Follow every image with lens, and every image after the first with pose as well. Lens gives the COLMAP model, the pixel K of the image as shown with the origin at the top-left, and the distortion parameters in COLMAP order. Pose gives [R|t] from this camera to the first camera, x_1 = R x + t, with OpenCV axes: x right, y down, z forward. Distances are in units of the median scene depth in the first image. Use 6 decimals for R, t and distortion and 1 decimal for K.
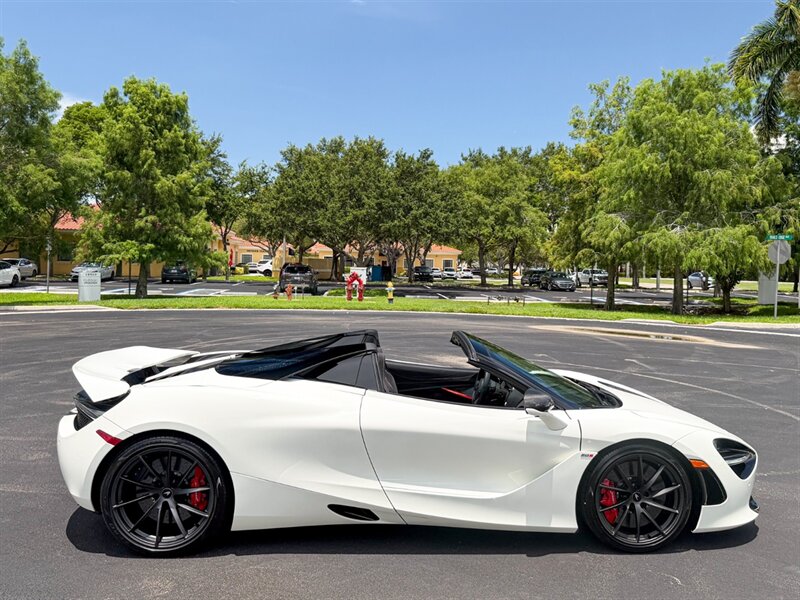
lens RADIAL K [[669.1, 0, 414.9], [0, 669.1, 298.4], [0, 0, 1]] dist [0.082628, -0.102939]
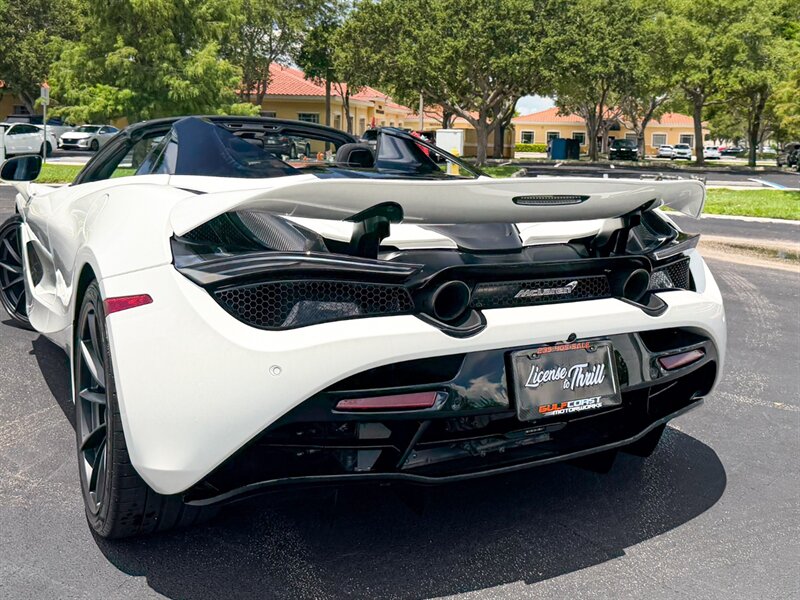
lens RADIAL K [[817.2, 0, 417.8], [0, 817.2, 257.4], [0, 0, 1]] dist [0.080603, 0.000000]
pose [[0.962968, 0.039745, -0.266671, 0.114769], [-0.016281, 0.995842, 0.089630, 0.007195], [0.269124, -0.081969, 0.959611, 0.267020]]
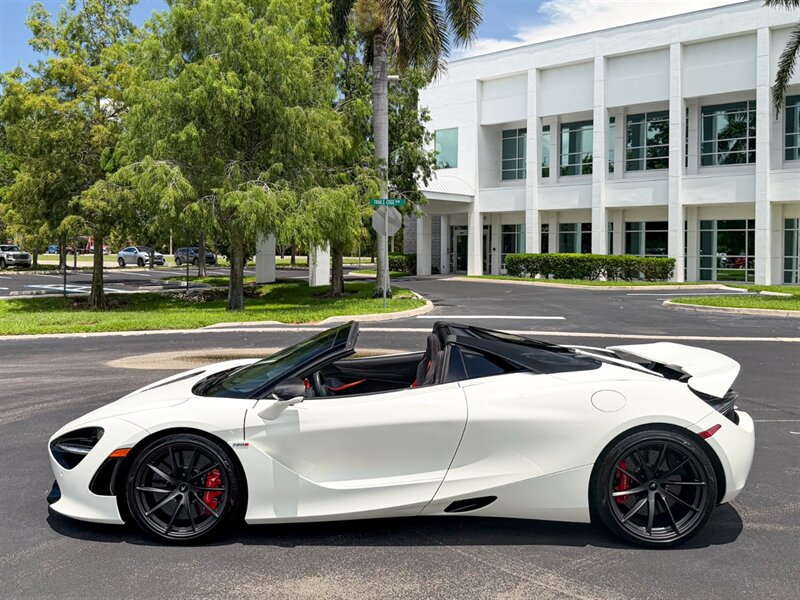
lens RADIAL K [[766.7, 0, 389.0], [0, 766.7, 261.3], [0, 0, 1]] dist [0.015933, 0.000000]
pose [[0.718276, -0.030794, 0.695077, -0.050012], [0.044070, 0.999028, -0.001282, -0.015246], [-0.694361, 0.031553, 0.718934, 0.259671]]
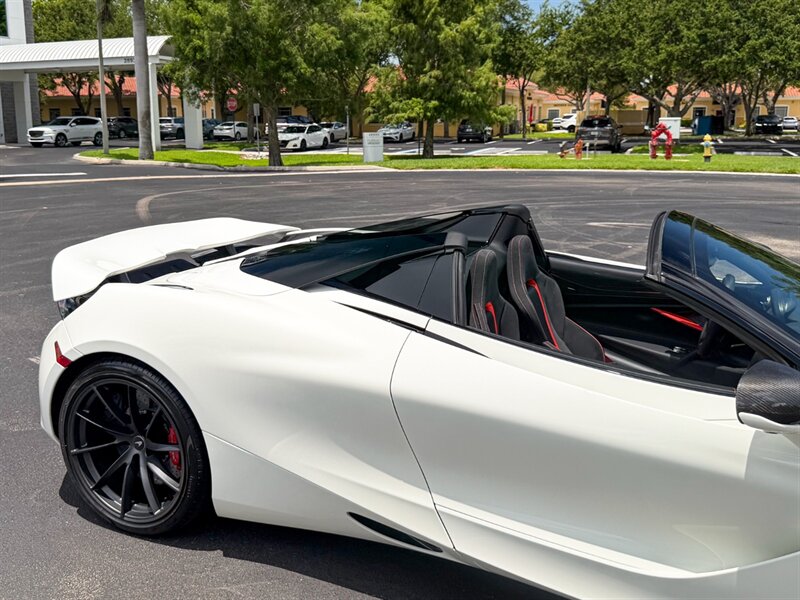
lens RADIAL K [[717.1, 0, 375.8], [0, 717.1, 264.9], [0, 0, 1]] dist [0.031320, -0.055472]
pose [[0.884686, 0.059568, -0.462366, 0.016871], [0.008715, 0.989516, 0.144158, 0.001248], [0.466106, -0.131564, 0.874892, 0.053687]]
